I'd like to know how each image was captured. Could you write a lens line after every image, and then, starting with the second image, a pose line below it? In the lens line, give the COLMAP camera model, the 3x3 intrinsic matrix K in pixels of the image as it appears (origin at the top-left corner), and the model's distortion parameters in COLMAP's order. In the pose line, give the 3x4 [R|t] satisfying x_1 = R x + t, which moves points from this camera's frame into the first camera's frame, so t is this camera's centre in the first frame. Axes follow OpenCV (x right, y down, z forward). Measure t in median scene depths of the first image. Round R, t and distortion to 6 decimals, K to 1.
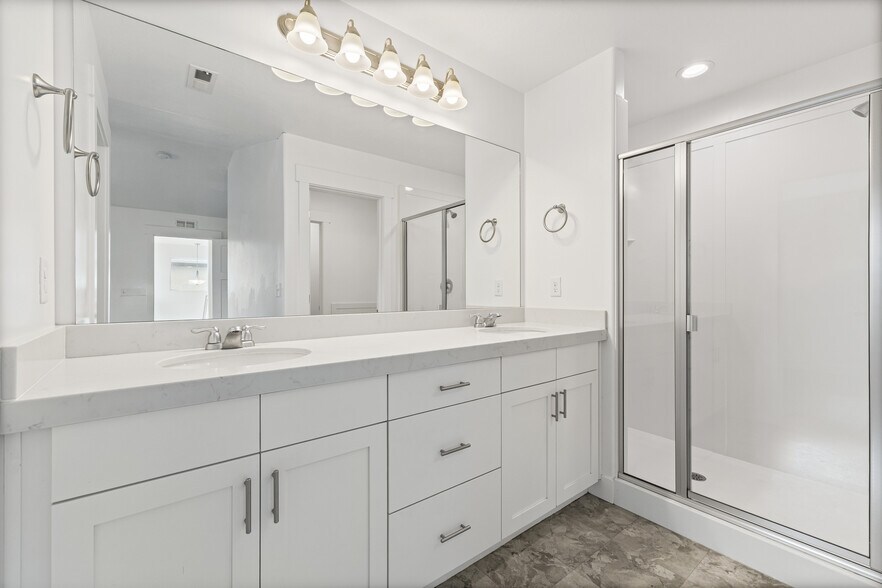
lens RADIAL K [[363.6, 0, 441.0], [0, 363.6, 294.0], [0, 0, 1]] dist [-0.001141, -0.000049]
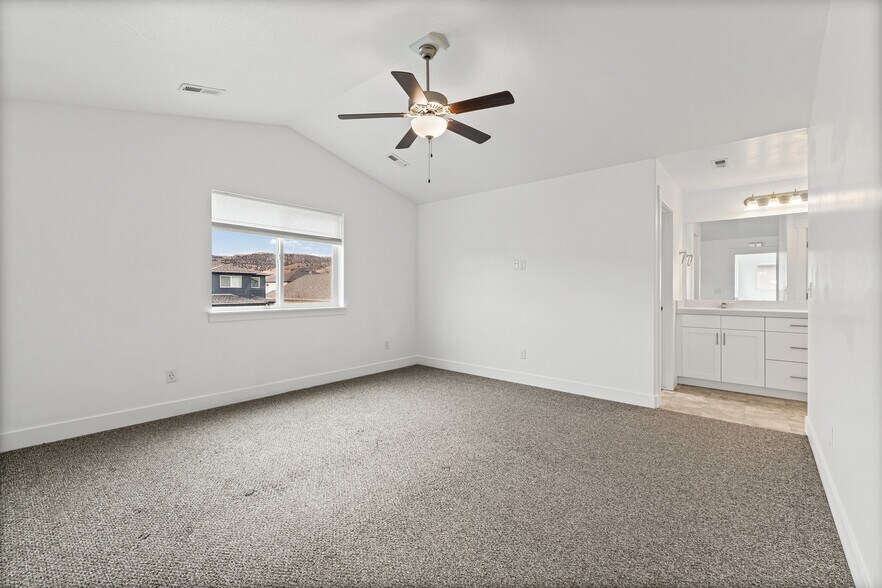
lens RADIAL K [[363.6, 0, 441.0], [0, 363.6, 294.0], [0, 0, 1]] dist [-0.001141, -0.000049]
pose [[0.197503, 0.009916, -0.980252, 2.436043], [-0.002127, 0.999951, 0.009686, -0.018772], [0.980300, 0.000172, 0.197514, -2.479696]]
